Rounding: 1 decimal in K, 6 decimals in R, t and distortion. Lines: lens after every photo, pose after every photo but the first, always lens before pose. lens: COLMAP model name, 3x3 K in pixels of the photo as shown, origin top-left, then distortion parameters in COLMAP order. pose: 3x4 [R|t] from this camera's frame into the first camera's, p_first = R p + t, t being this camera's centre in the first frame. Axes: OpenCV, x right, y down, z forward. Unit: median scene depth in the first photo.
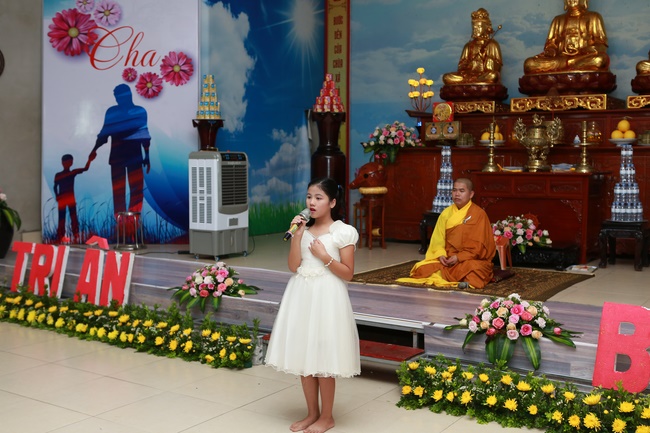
lens RADIAL K [[787.4, 0, 325.6], [0, 787.4, 213.2], [0, 0, 1]] dist [-0.026605, 0.000000]
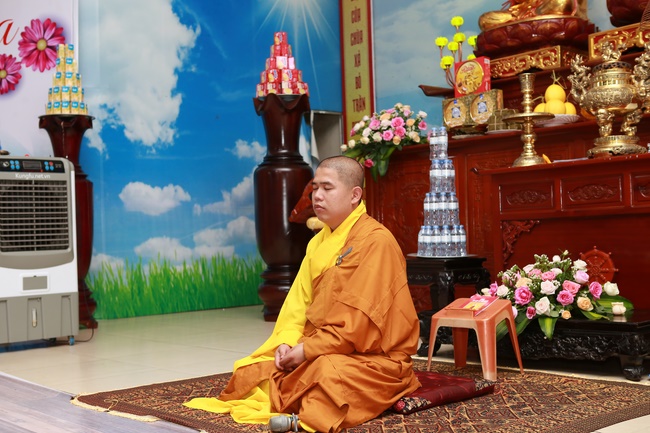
lens RADIAL K [[868.5, 0, 325.2], [0, 868.5, 214.0], [0, 0, 1]] dist [0.013039, 0.000000]
pose [[0.964344, -0.044027, -0.260963, 0.202466], [0.020482, 0.995524, -0.092268, 0.019877], [0.263858, 0.083633, 0.960929, 0.393070]]
